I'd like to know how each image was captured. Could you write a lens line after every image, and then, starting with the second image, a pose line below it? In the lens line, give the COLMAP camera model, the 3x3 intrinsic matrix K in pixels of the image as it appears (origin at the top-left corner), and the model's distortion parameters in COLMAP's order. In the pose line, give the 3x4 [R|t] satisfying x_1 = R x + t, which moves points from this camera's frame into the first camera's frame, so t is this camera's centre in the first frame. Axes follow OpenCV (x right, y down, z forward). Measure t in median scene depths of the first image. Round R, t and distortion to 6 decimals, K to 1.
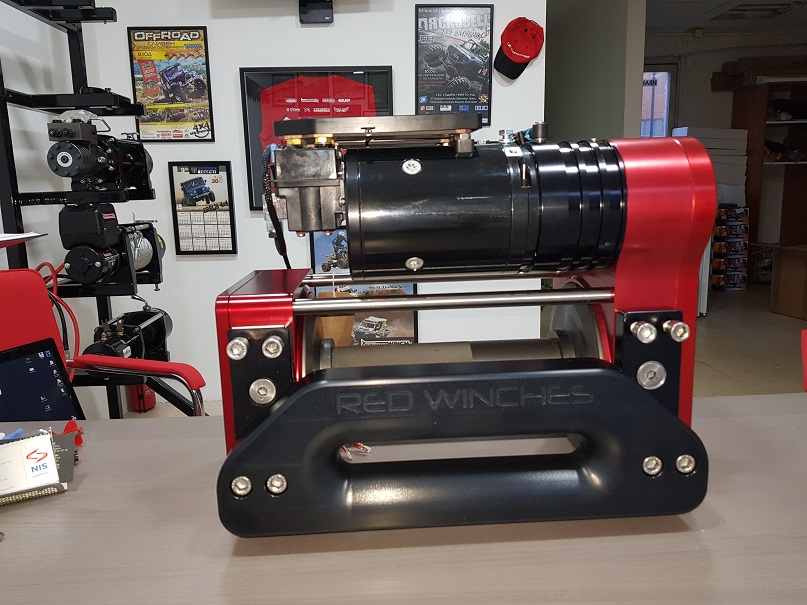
lens RADIAL K [[651.3, 0, 407.9], [0, 651.3, 303.9], [0, 0, 1]] dist [0.049106, -0.073718]
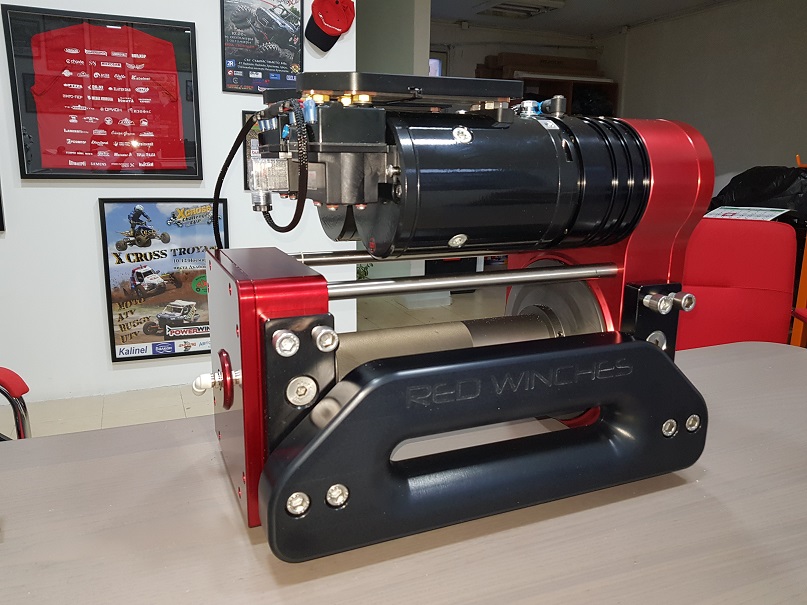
lens RADIAL K [[651.3, 0, 407.6], [0, 651.3, 304.9], [0, 0, 1]] dist [0.049106, -0.073718]
pose [[0.933099, -0.039644, 0.357428, -0.089535], [0.027003, 0.998823, 0.040289, -0.002205], [-0.358605, -0.027942, 0.933071, 0.035067]]
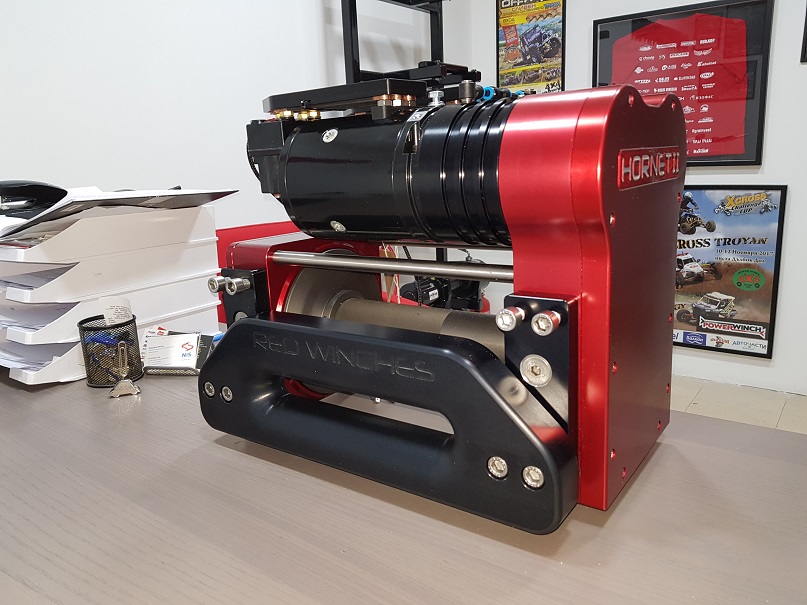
lens RADIAL K [[651.3, 0, 384.2], [0, 651.3, 303.2], [0, 0, 1]] dist [0.049106, -0.073718]
pose [[0.761926, 0.132100, -0.634049, 0.175632], [-0.091509, 0.991115, 0.096527, -0.010612], [0.641166, -0.015526, 0.767245, 0.048851]]
